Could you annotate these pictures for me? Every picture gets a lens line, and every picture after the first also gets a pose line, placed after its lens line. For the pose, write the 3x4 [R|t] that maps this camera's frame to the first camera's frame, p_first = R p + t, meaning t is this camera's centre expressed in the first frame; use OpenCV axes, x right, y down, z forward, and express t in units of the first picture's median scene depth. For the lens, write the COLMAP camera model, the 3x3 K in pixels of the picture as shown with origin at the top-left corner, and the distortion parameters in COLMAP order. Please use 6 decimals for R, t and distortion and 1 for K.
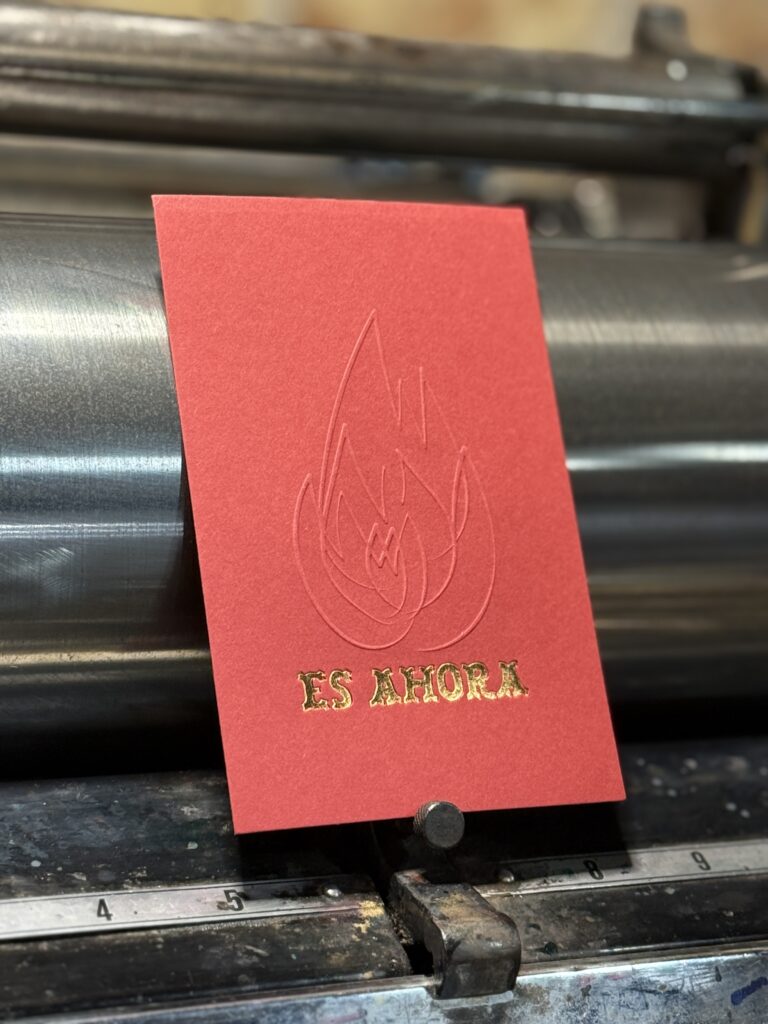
lens RADIAL K [[2339.3, 0, 384.8], [0, 2339.3, 515.5], [0, 0, 1]] dist [0.112514, 0.000000]
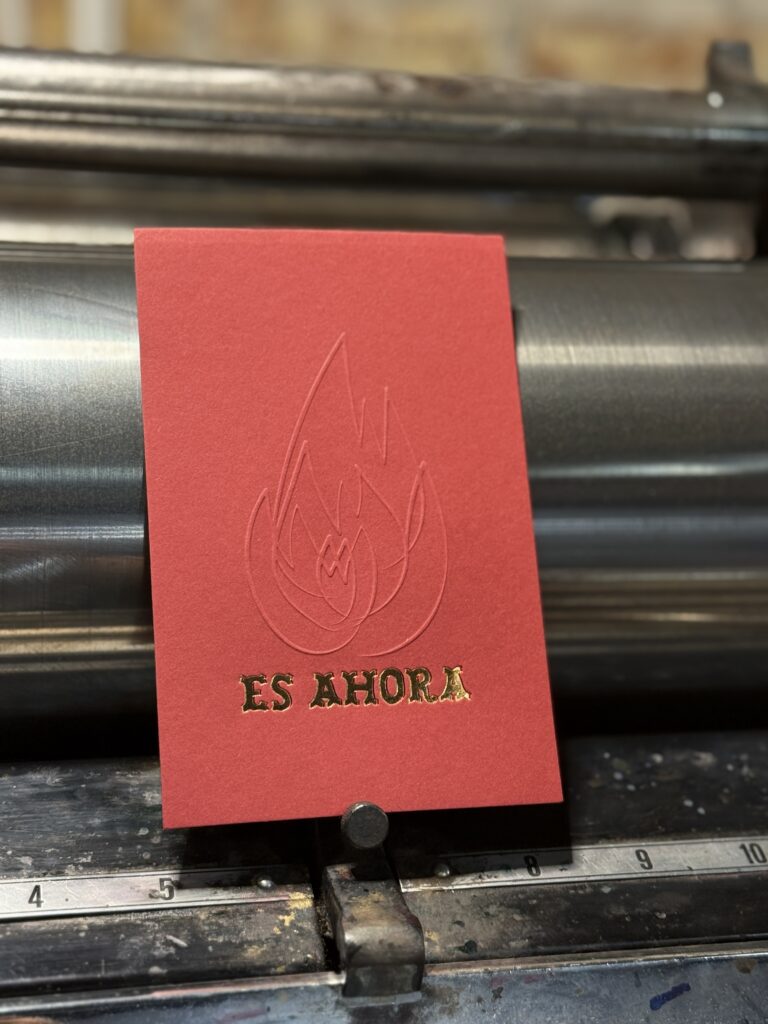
lens RADIAL K [[1708.7, 0, 384.9], [0, 1708.7, 511.9], [0, 0, 1]] dist [0.120433, 0.000000]
pose [[0.981899, 0.019549, -0.188394, 0.169709], [-0.012074, 0.999097, 0.040745, -0.039645], [0.189020, -0.037733, 0.981248, 0.239142]]
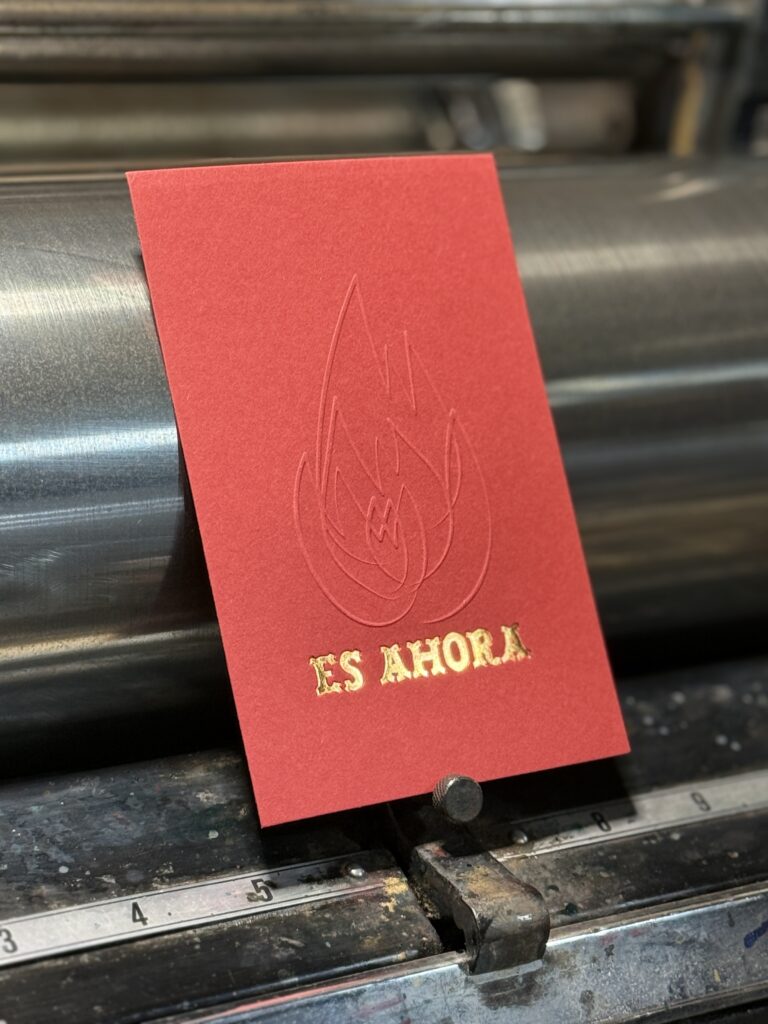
lens RADIAL K [[2339.3, 0, 382.7], [0, 2339.3, 508.3], [0, 0, 1]] dist [0.112514, 0.000000]
pose [[0.995529, -0.055990, 0.076072, -0.076159], [0.048259, 0.993824, 0.099925, -0.091516], [-0.081197, -0.095807, 0.992083, 0.014188]]
